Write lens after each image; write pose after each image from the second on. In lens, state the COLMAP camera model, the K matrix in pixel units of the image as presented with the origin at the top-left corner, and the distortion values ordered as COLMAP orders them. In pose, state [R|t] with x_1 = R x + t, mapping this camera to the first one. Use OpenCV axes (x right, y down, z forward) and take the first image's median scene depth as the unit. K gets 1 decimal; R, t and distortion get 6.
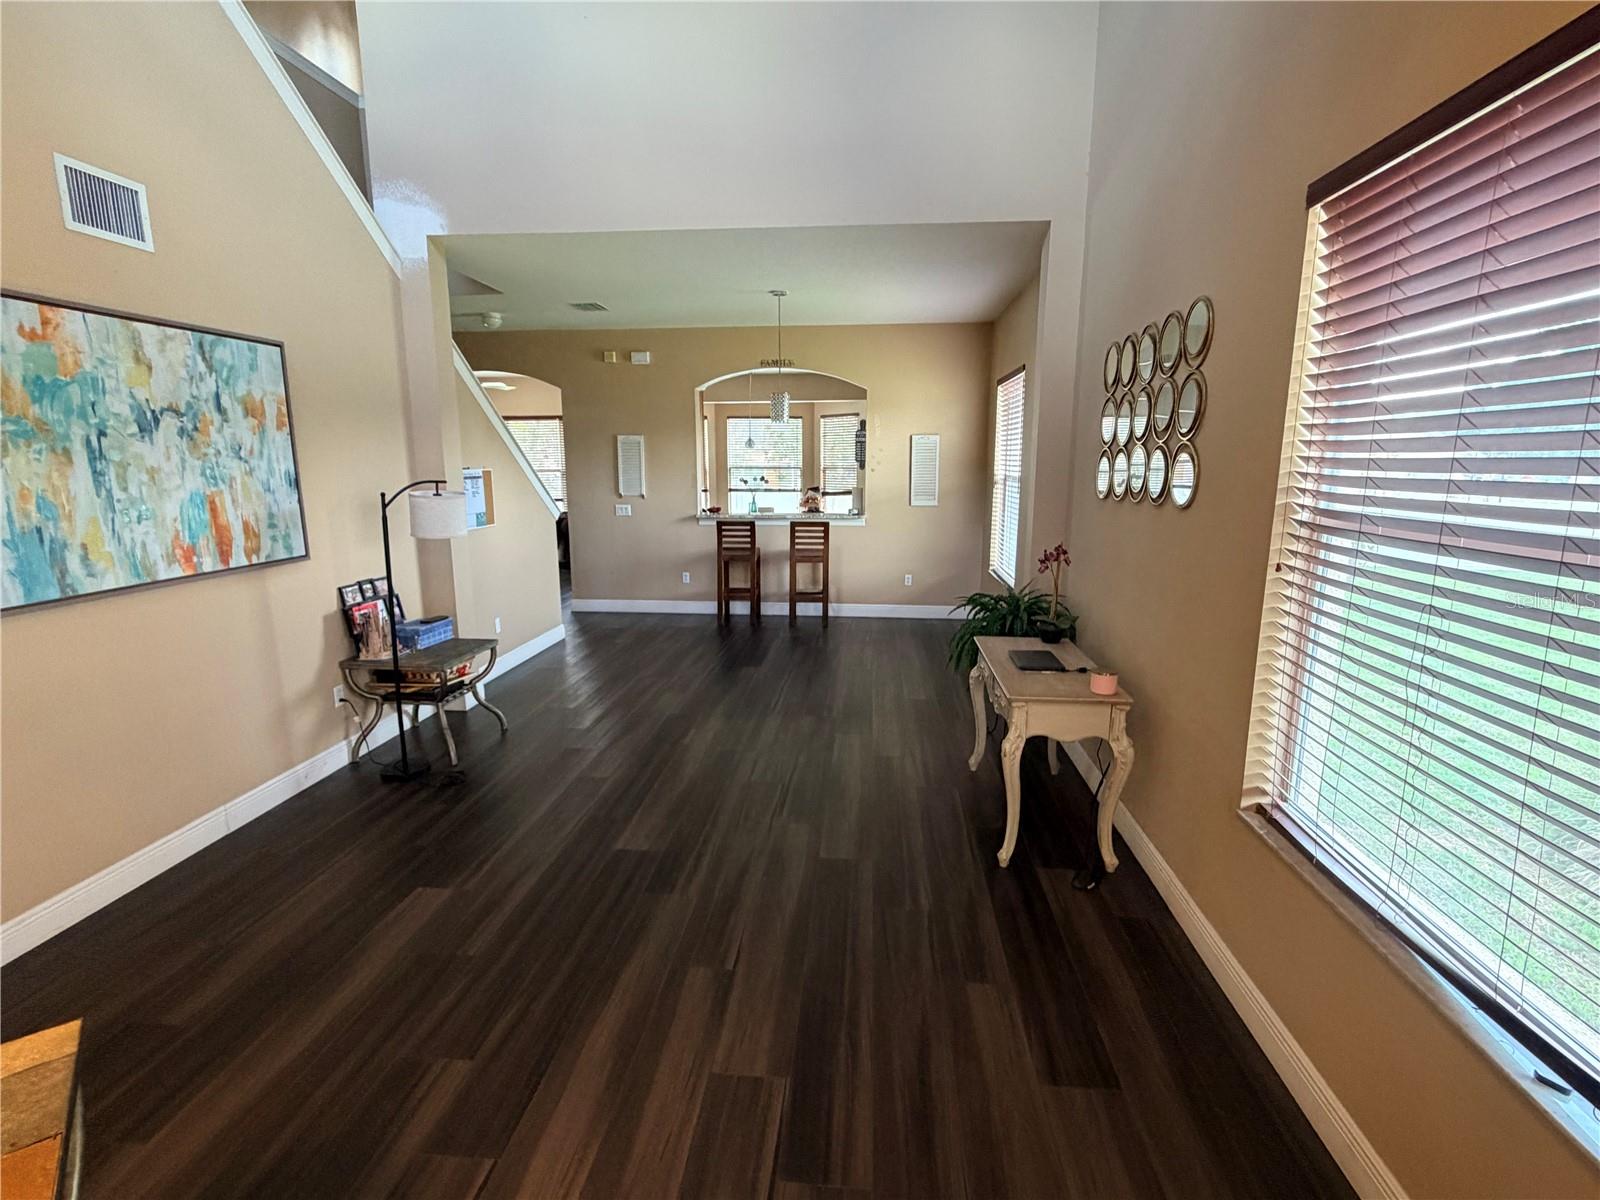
lens RADIAL K [[775.1, 0, 800.0], [0, 775.1, 600.0], [0, 0, 1]] dist [0.000927, 0.000060]
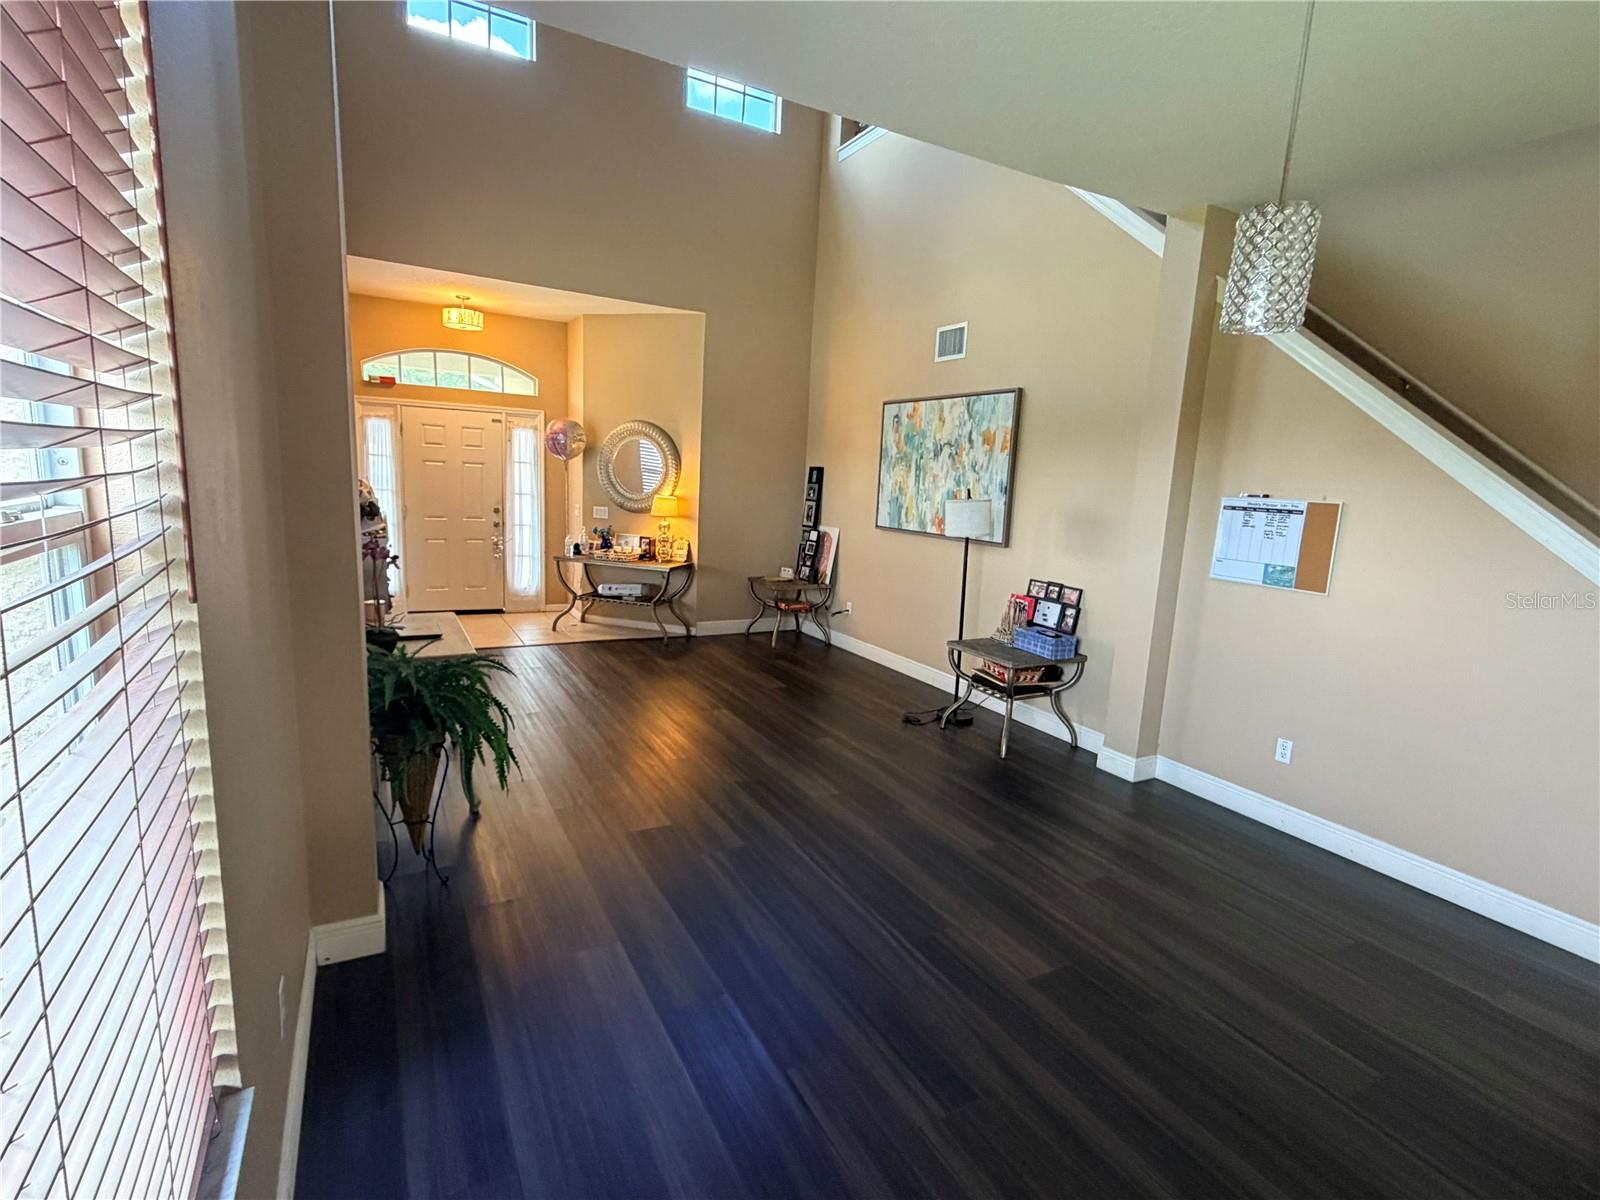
lens RADIAL K [[775.1, 0, 800.0], [0, 775.1, 600.0], [0, 0, 1]] dist [0.000927, 0.000060]
pose [[-0.825608, 0.049184, -0.562096, 0.520876], [-0.152150, 0.939886, 0.305720, -0.402355], [0.543343, 0.337928, -0.768494, 2.328894]]
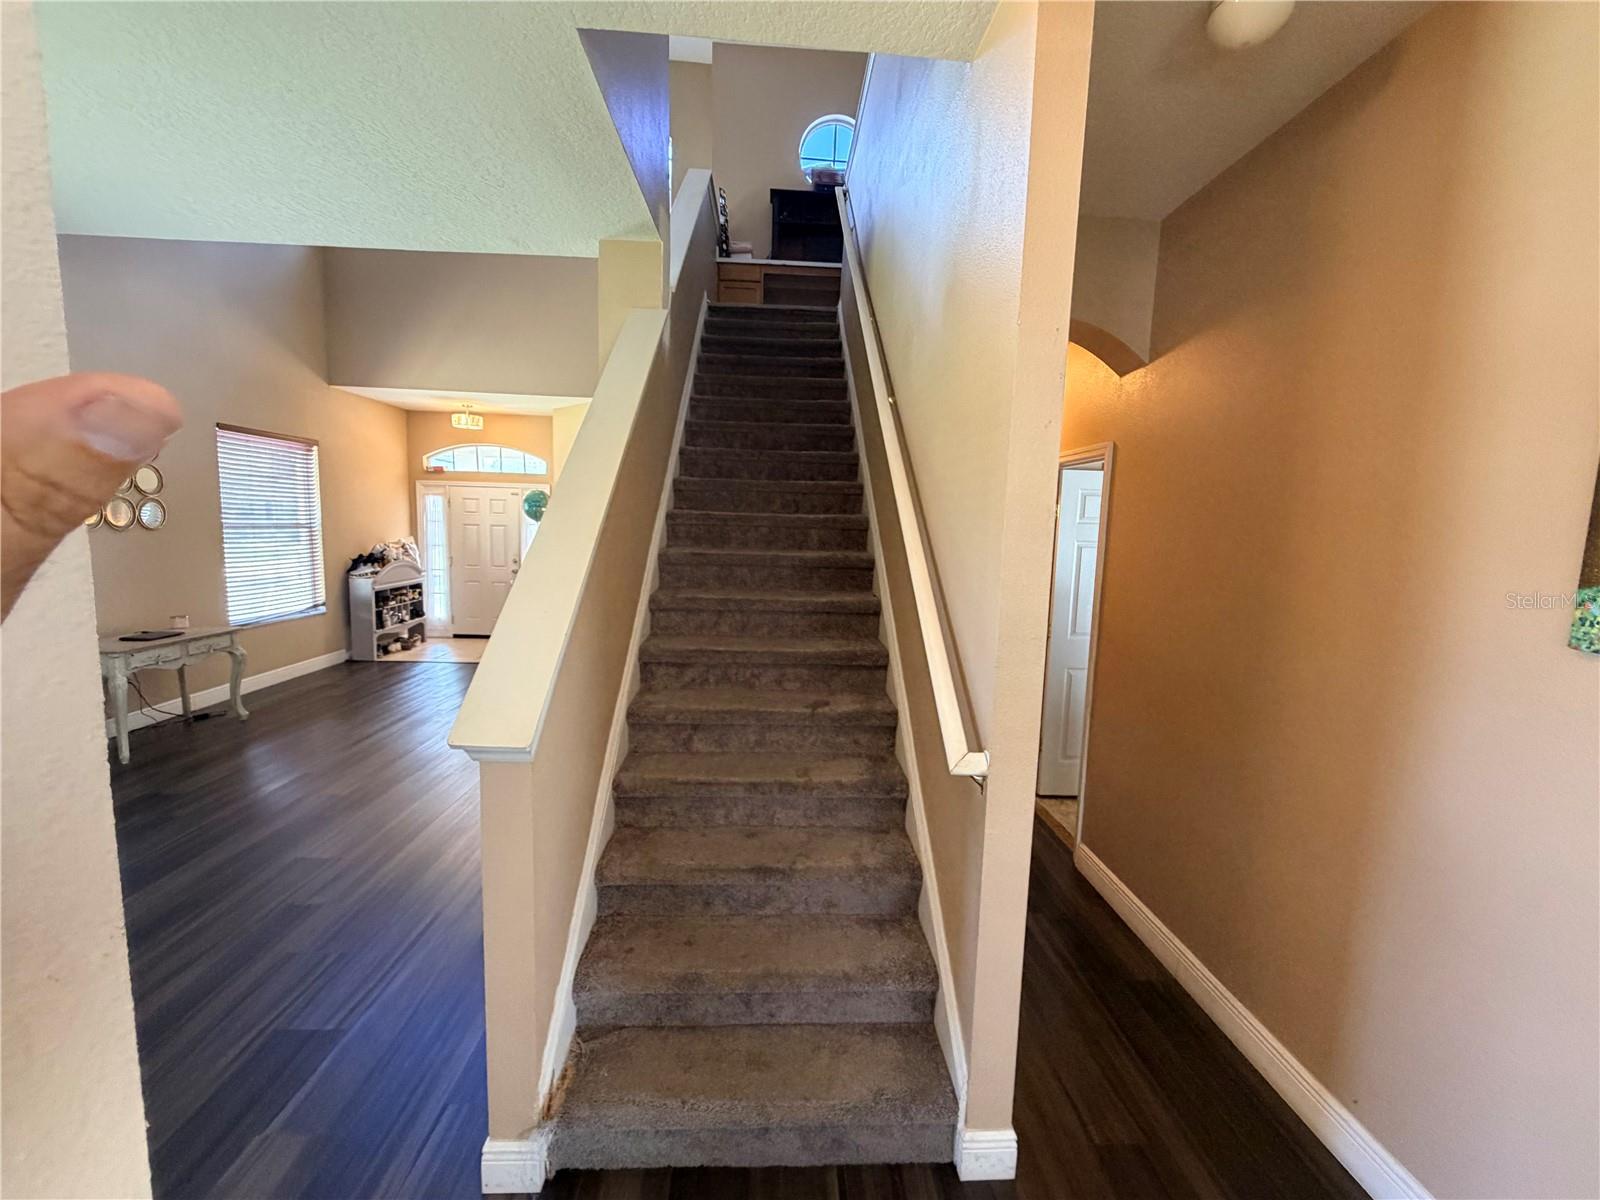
lens RADIAL K [[677.3, 0, 803.4], [0, 677.3, 605.3], [0, 0, 1]] dist [0.000858, 0.000058]
pose [[-0.989298, -0.014058, -0.145229, -0.879879], [-0.056748, 0.954054, 0.294213, -0.498800], [0.134420, 0.299306, -0.944641, 2.723233]]
